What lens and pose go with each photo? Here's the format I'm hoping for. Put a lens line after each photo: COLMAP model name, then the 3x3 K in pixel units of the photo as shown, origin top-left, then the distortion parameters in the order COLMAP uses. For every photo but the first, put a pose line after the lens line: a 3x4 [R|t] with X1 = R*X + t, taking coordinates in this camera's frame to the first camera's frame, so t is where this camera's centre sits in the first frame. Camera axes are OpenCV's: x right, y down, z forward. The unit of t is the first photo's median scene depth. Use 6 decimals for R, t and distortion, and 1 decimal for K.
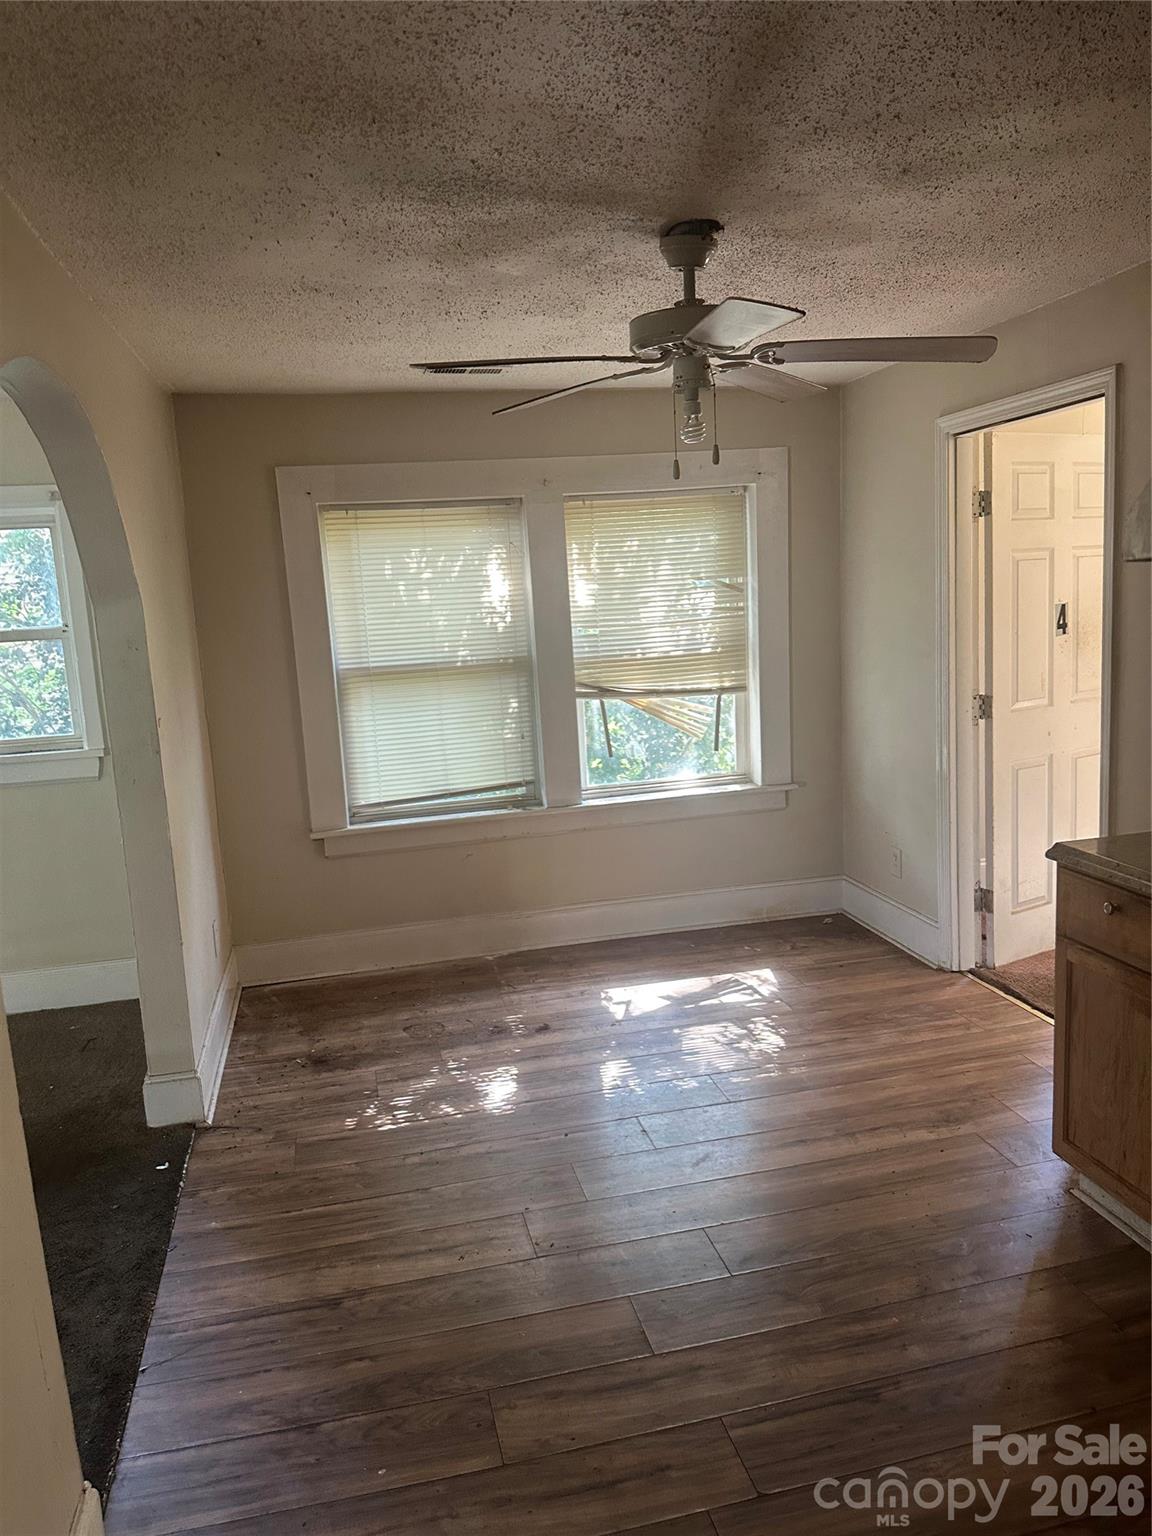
lens RADIAL K [[1077.0, 0, 553.6], [0, 1077.0, 773.2], [0, 0, 1]] dist [0.092635, -0.000941]
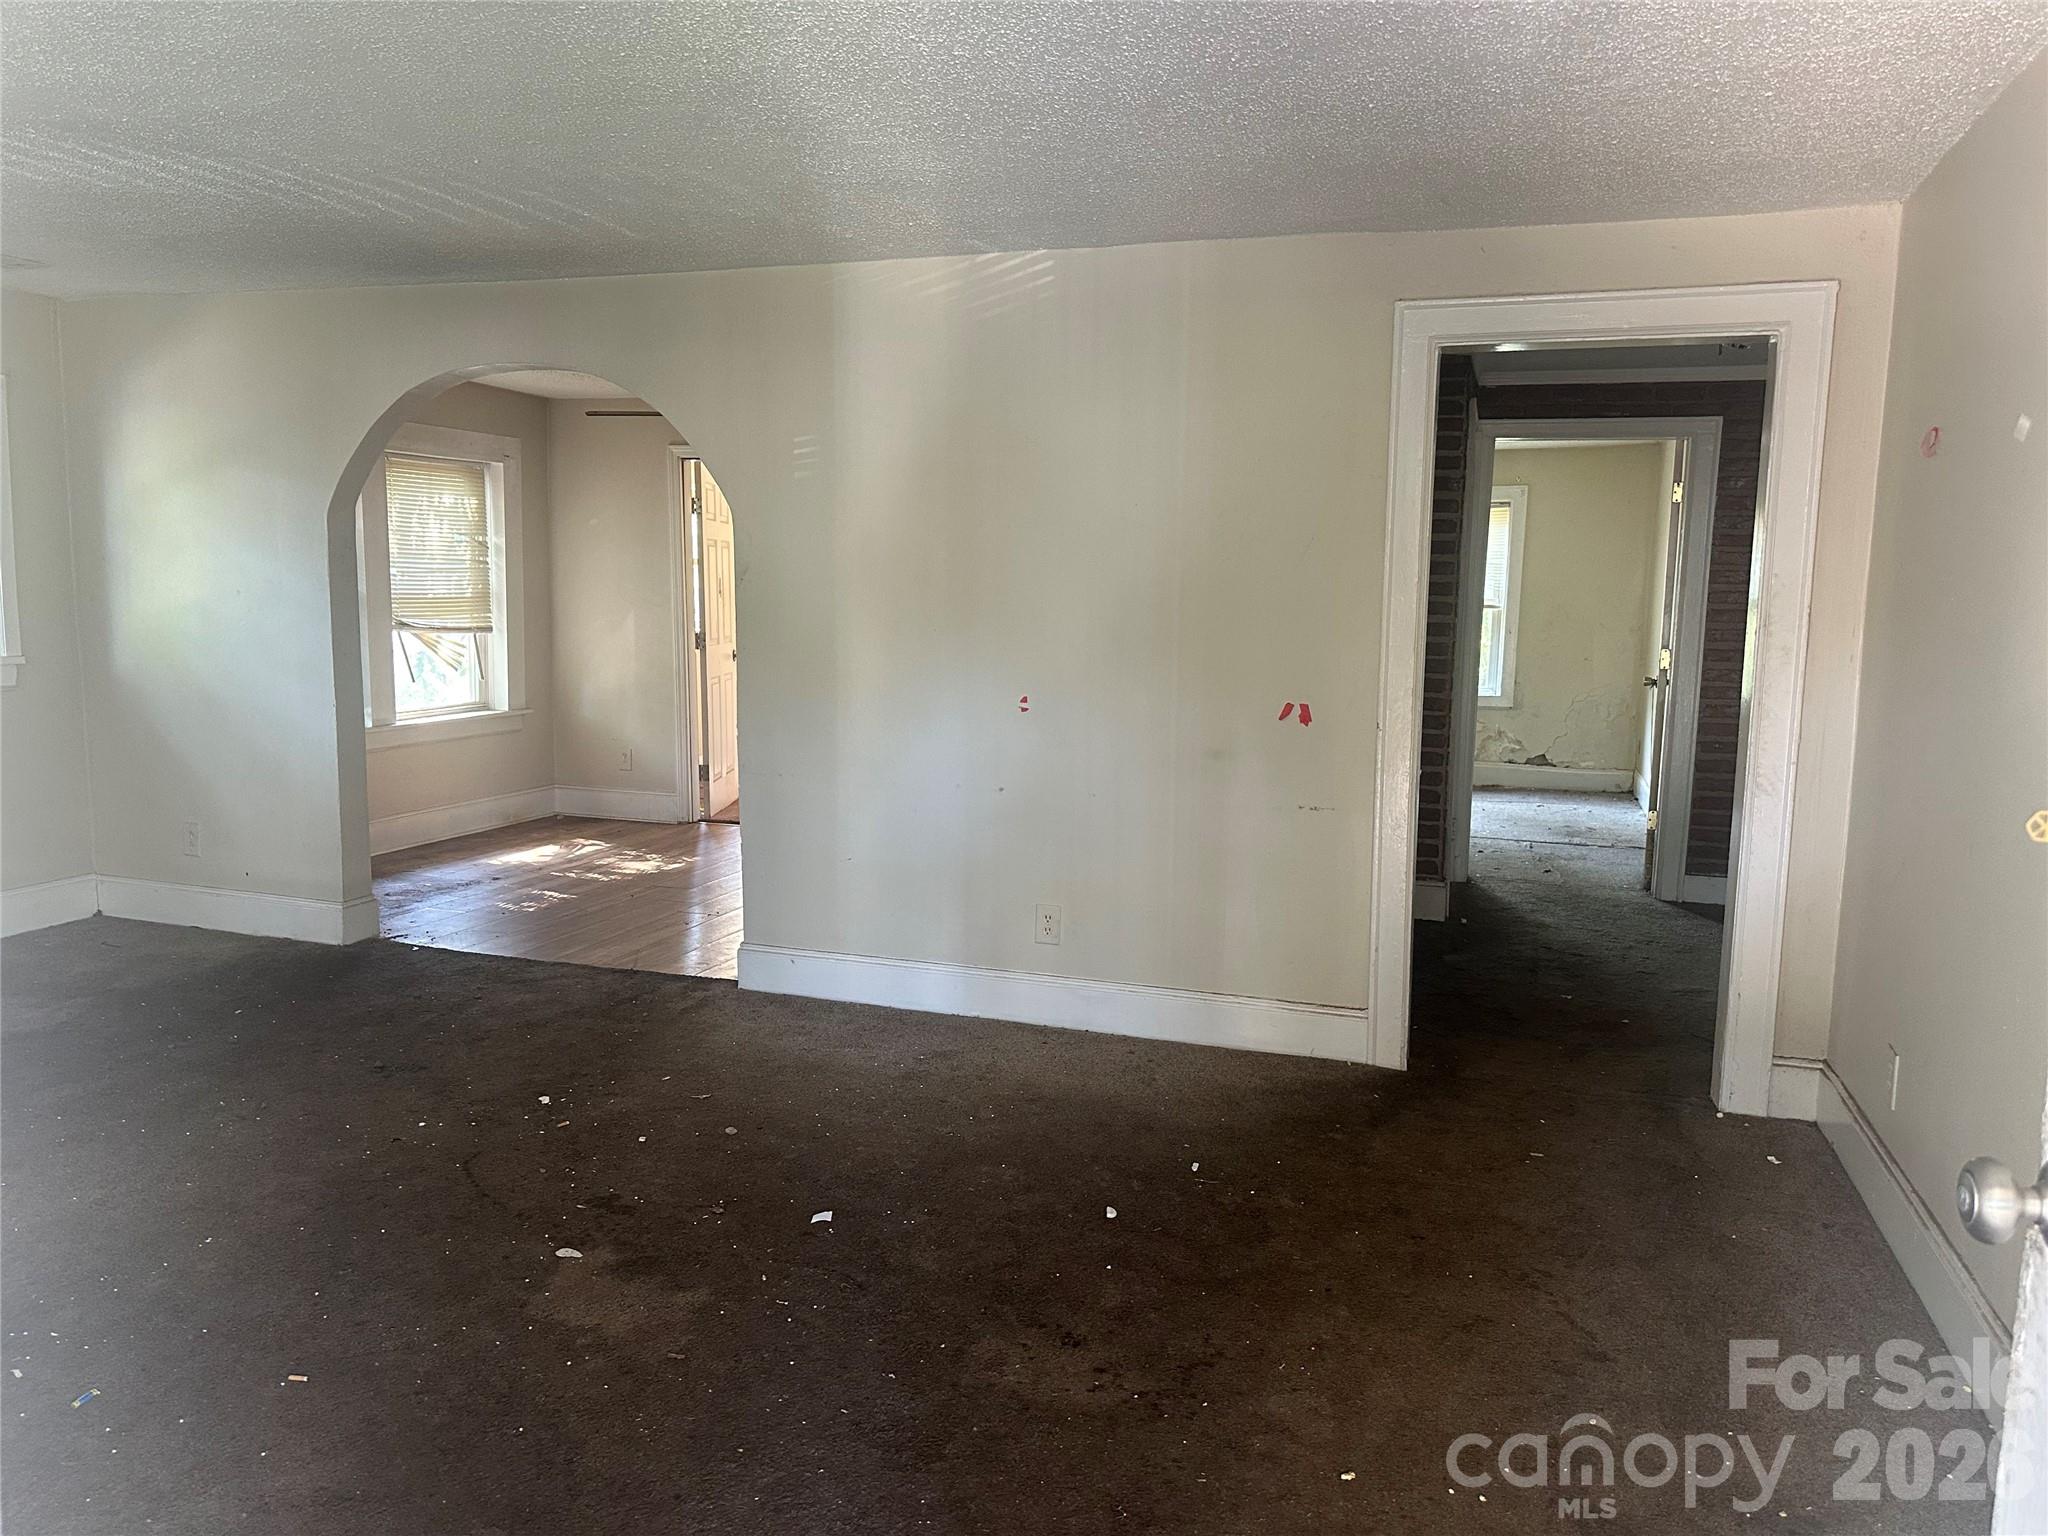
lens RADIAL K [[1426.7, 0, 1082.0], [0, 1426.7, 761.0], [0, 0, 1]] dist [-0.003367, -0.004403]
pose [[0.488878, -0.041599, 0.871360, -0.912683], [0.089974, 0.995940, -0.002933, 0.134832], [-0.867700, 0.079834, 0.490636, -0.339815]]
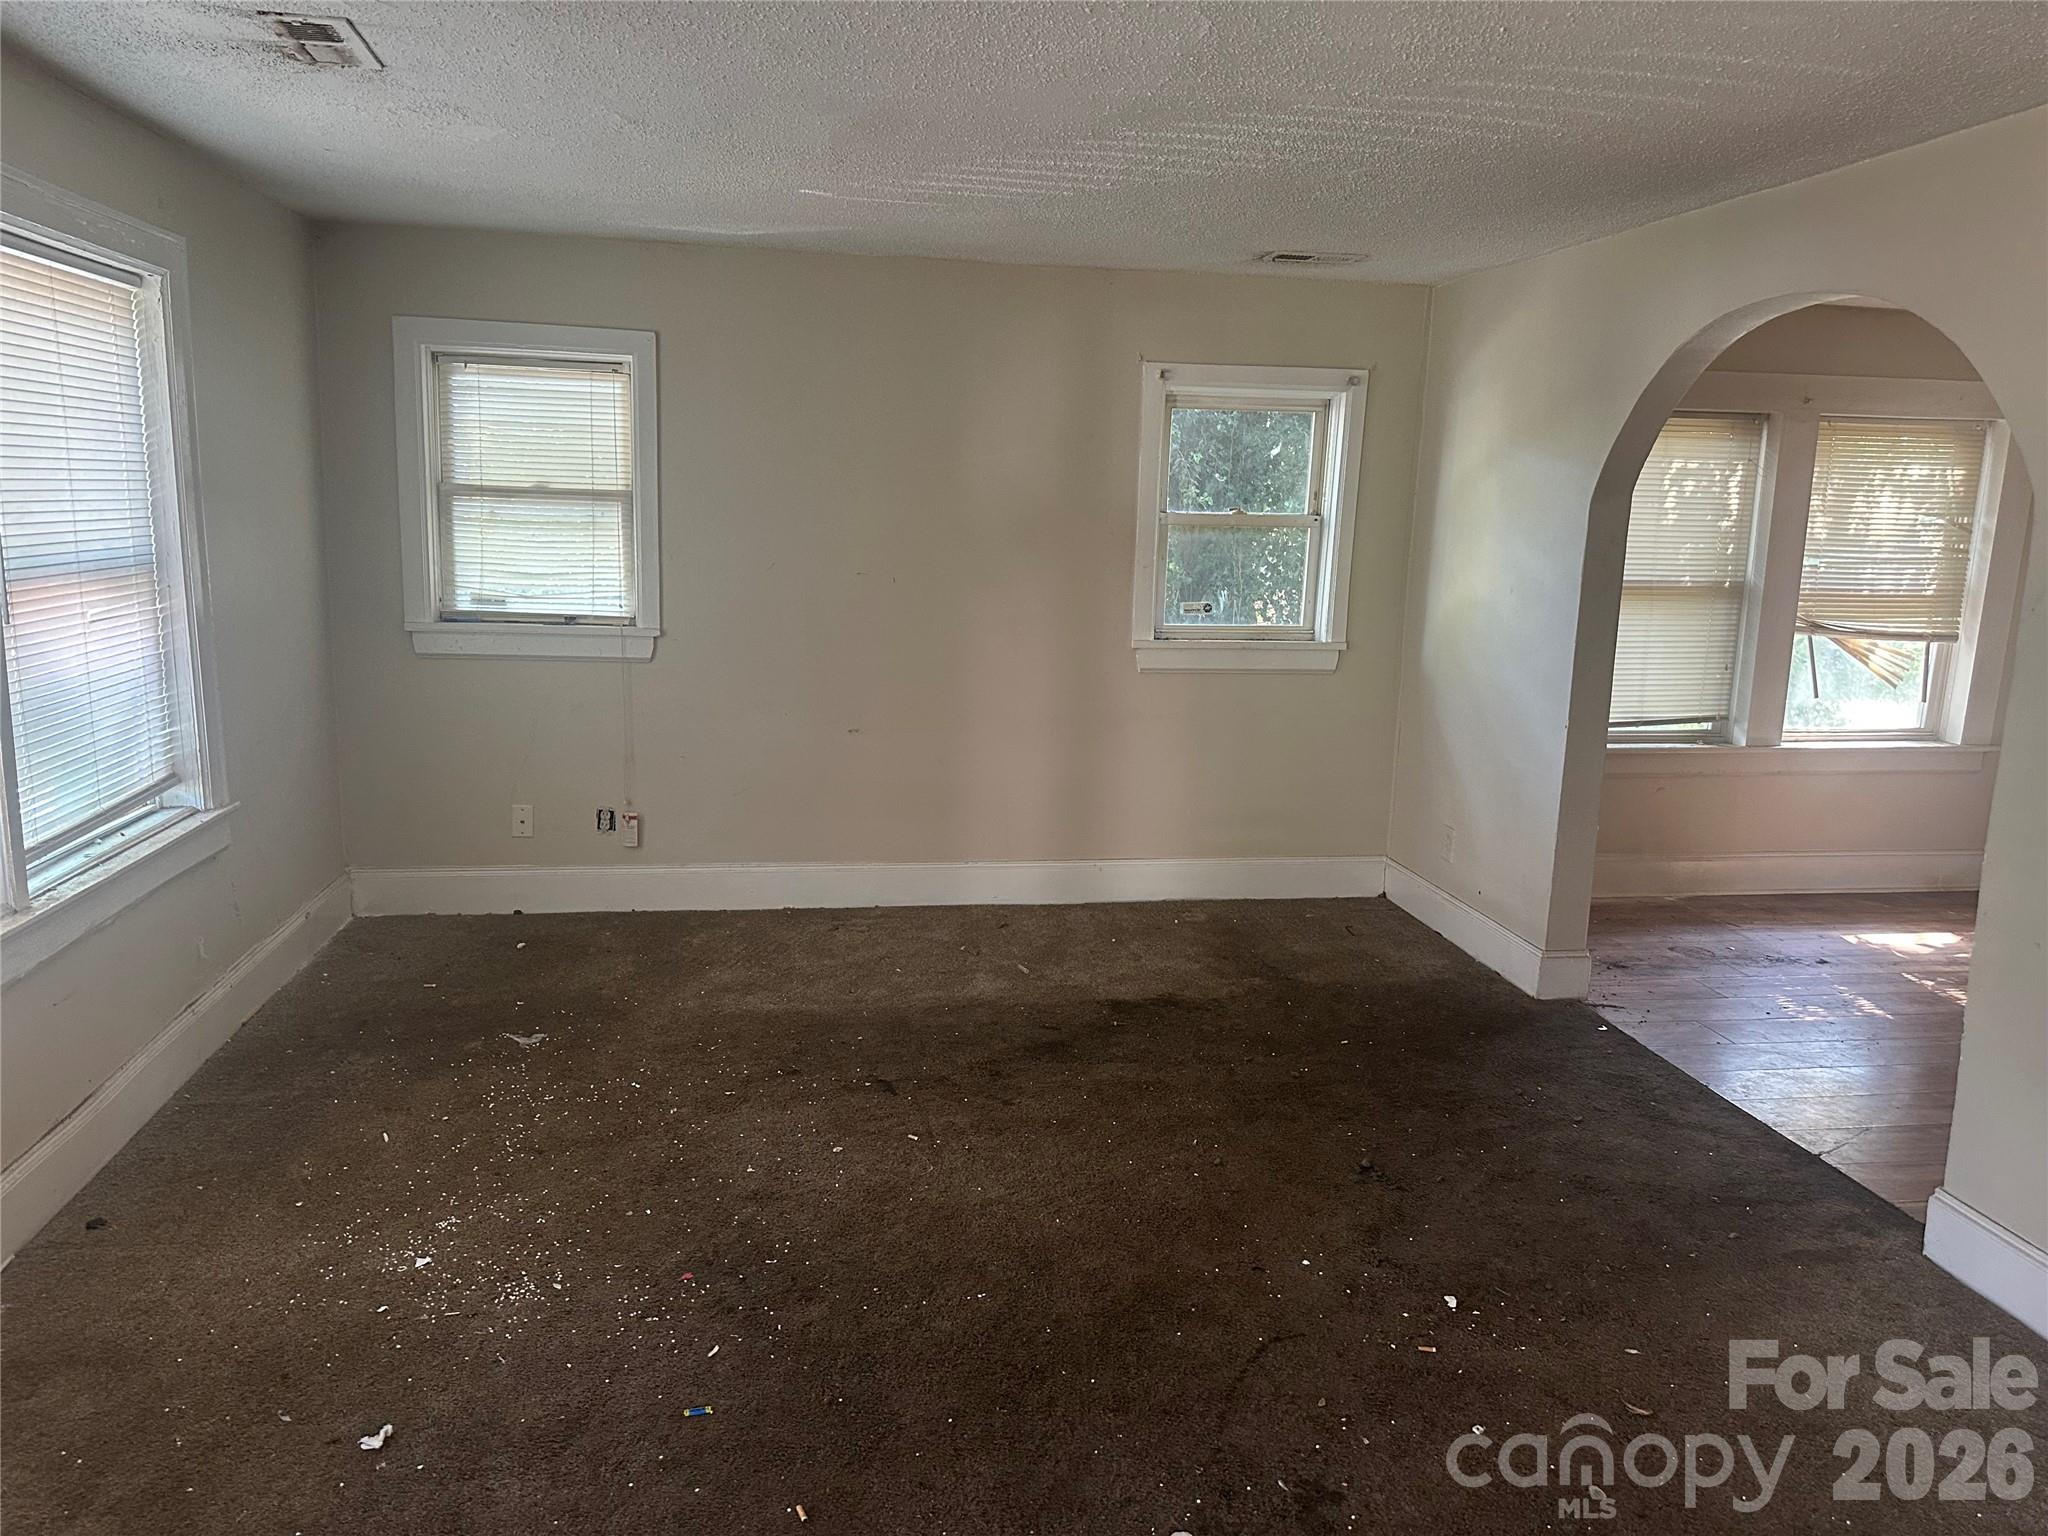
lens RADIAL K [[1447.6, 0, 1027.3], [0, 1447.6, 776.8], [0, 0, 1]] dist [-0.000347, -0.000818]
pose [[0.994311, 0.093449, -0.051119, -0.553169], [-0.091785, 0.995198, 0.034001, 0.072412], [0.054051, -0.029116, 0.998114, -0.286149]]
